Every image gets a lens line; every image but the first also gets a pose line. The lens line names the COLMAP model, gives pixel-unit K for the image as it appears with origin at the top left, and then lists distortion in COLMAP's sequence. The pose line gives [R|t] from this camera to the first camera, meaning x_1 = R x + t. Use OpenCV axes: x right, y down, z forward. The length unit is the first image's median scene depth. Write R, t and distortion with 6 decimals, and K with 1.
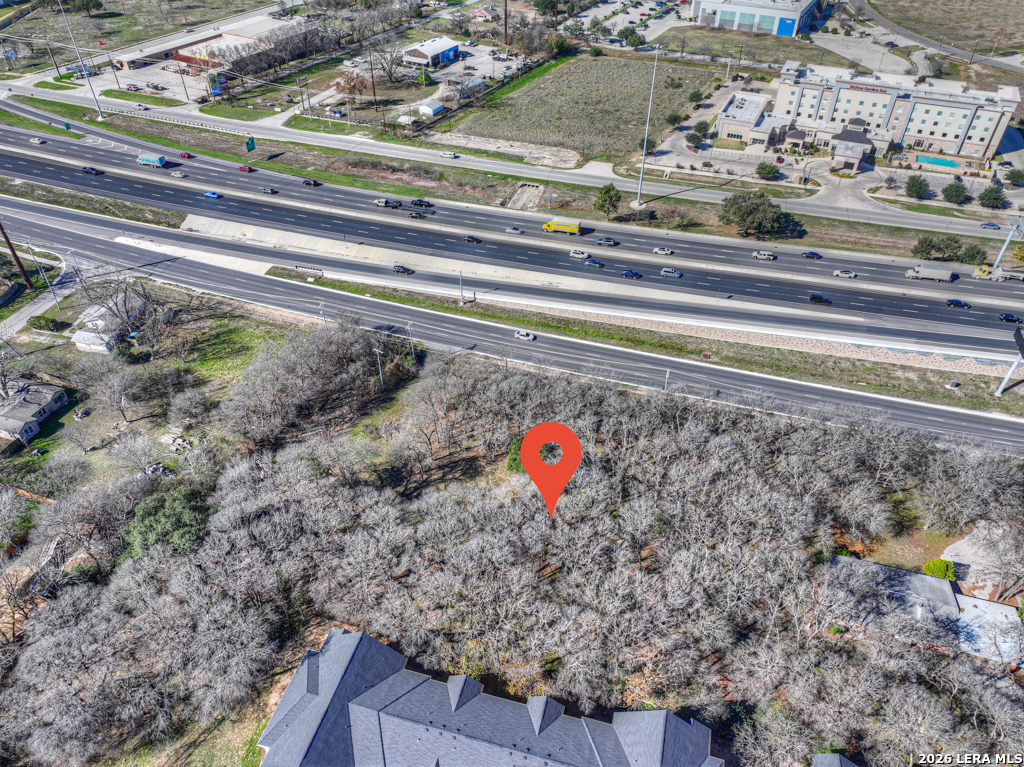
lens RADIAL K [[719.4, 0, 510.7], [0, 719.4, 381.3], [0, 0, 1]] dist [-0.000839, 0.016812]
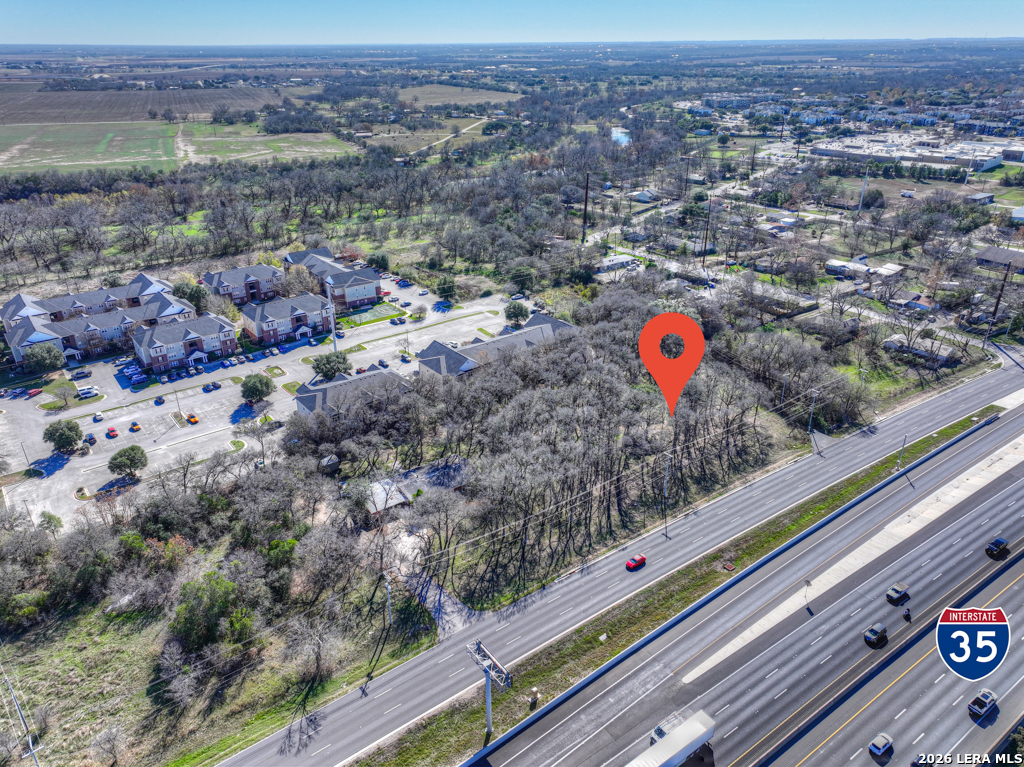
lens RADIAL K [[719.4, 0, 510.7], [0, 719.4, 381.3], [0, 0, 1]] dist [-0.000839, 0.016812]
pose [[-0.597442, 0.347085, -0.722907, 0.650988], [-0.509951, 0.531283, 0.676527, -0.403793], [0.618881, 0.772833, -0.140415, 0.520506]]
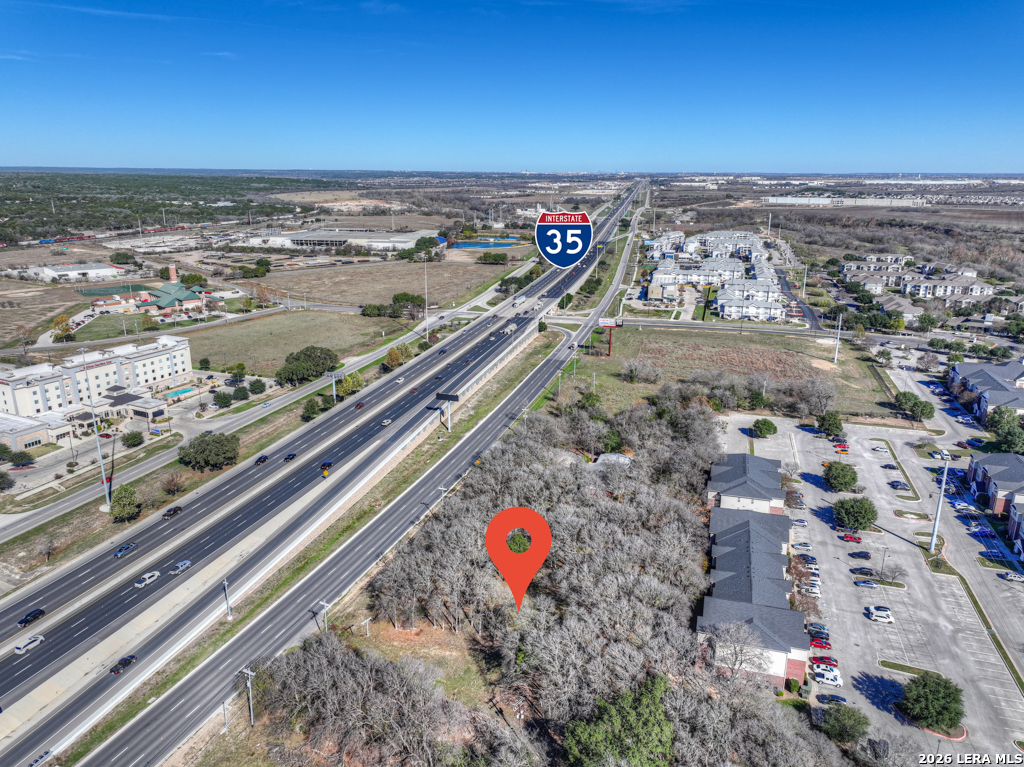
lens RADIAL K [[719.4, 0, 510.7], [0, 719.4, 381.3], [0, 0, 1]] dist [-0.000839, 0.016812]
pose [[0.025585, -0.280705, 0.959453, -0.573994], [0.638721, 0.742905, 0.200318, -0.197433], [-0.769013, 0.607698, 0.198299, 0.291693]]
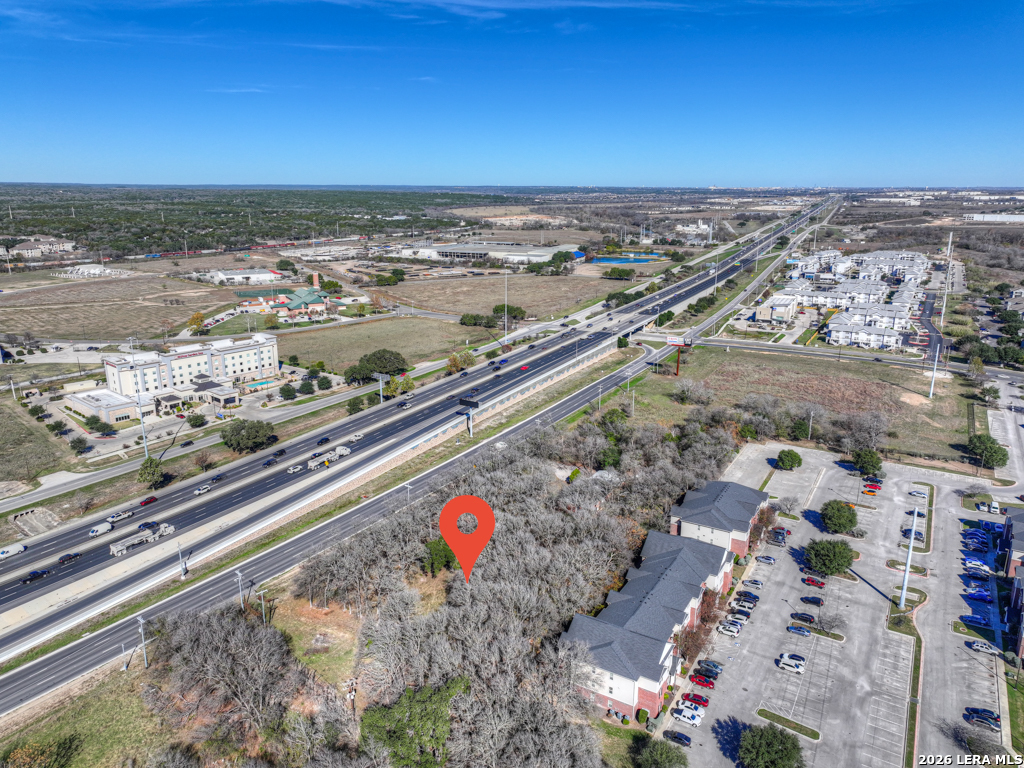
lens RADIAL K [[719.4, 0, 510.7], [0, 719.4, 381.8], [0, 0, 1]] dist [-0.000839, 0.016812]
pose [[0.270548, -0.252636, 0.928966, -0.563208], [0.617144, 0.786113, 0.034052, -0.054519], [-0.738875, 0.564093, 0.368595, 0.120054]]
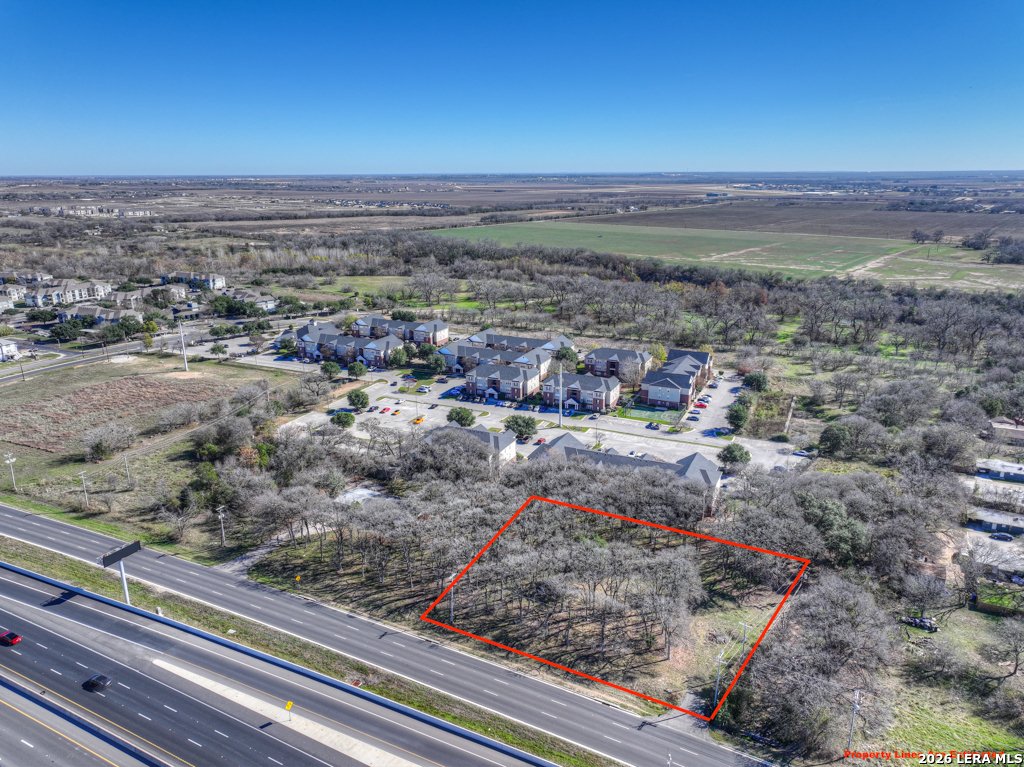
lens RADIAL K [[719.4, 0, 510.7], [0, 719.4, 381.3], [0, 0, 1]] dist [-0.000839, 0.016812]
pose [[-0.985715, -0.041515, 0.163224, -0.015840], [0.112635, 0.558029, 0.822142, -0.589508], [-0.125215, 0.828782, -0.545382, 0.756274]]
